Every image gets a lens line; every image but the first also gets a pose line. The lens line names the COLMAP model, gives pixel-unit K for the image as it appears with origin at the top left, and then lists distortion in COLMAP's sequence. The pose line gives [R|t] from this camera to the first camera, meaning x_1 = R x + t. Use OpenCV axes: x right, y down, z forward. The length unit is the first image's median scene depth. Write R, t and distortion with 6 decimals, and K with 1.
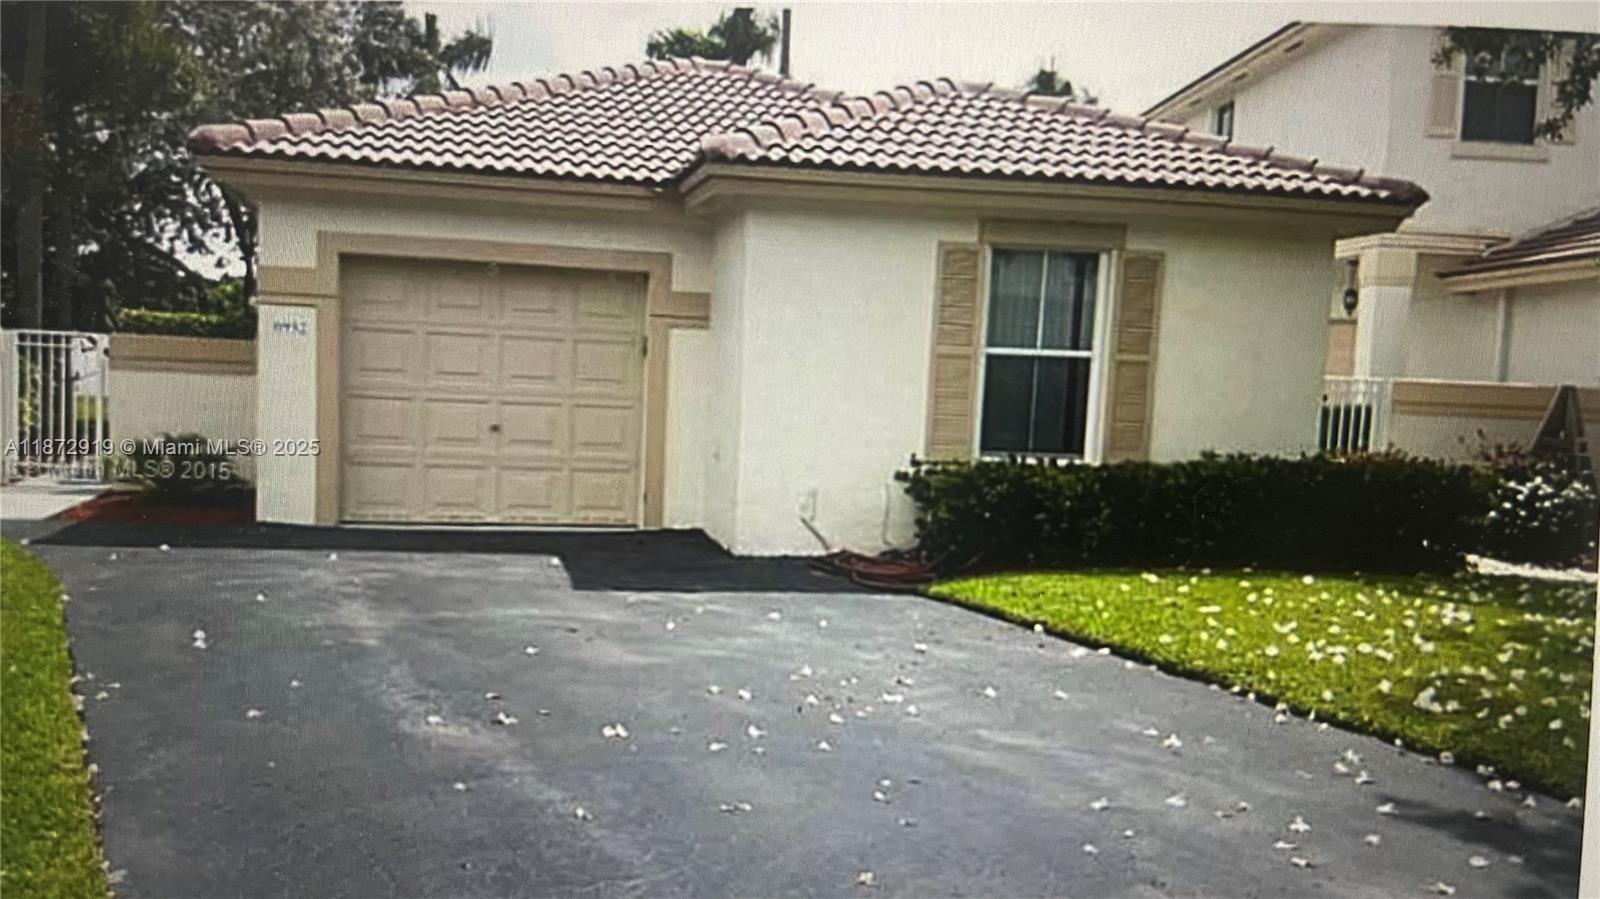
lens RADIAL K [[1320.8, 0, 726.8], [0, 1320.8, 451.6], [0, 0, 1]] dist [0.105534, -0.195403]
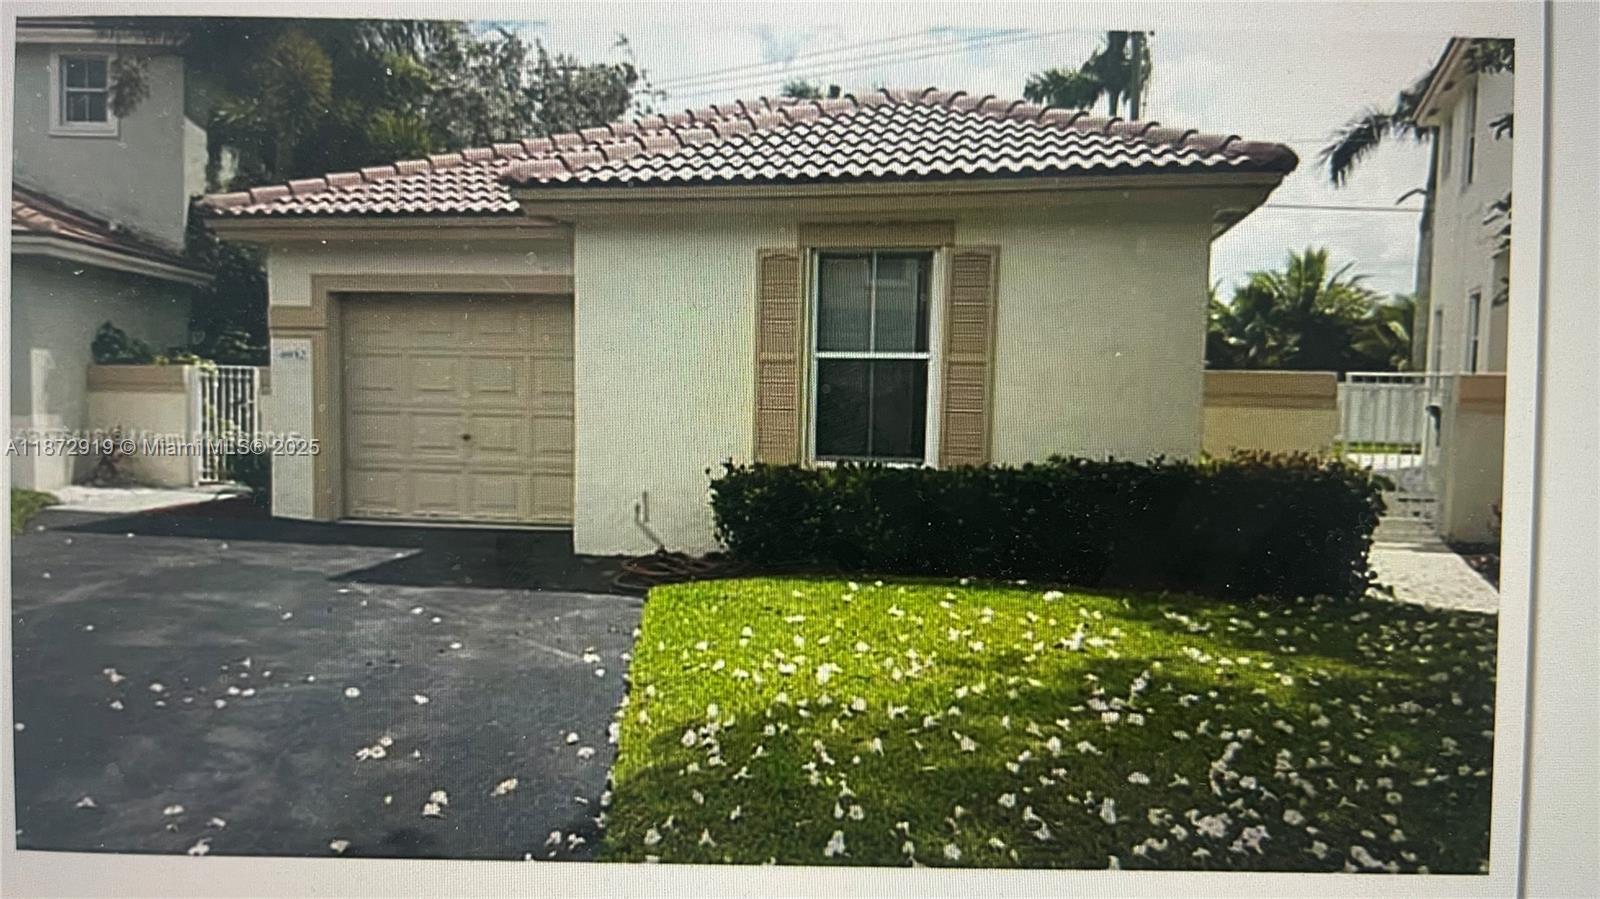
lens RADIAL K [[1167.4, 0, 800.0], [0, 1167.4, 473.9], [0, 0, 1]] dist [0.045658, -0.001459]
pose [[0.936187, 0.001740, -0.351497, 0.486023], [0.001117, 0.999968, 0.007924, 0.006077], [0.351500, -0.007811, 0.936155, 0.167265]]
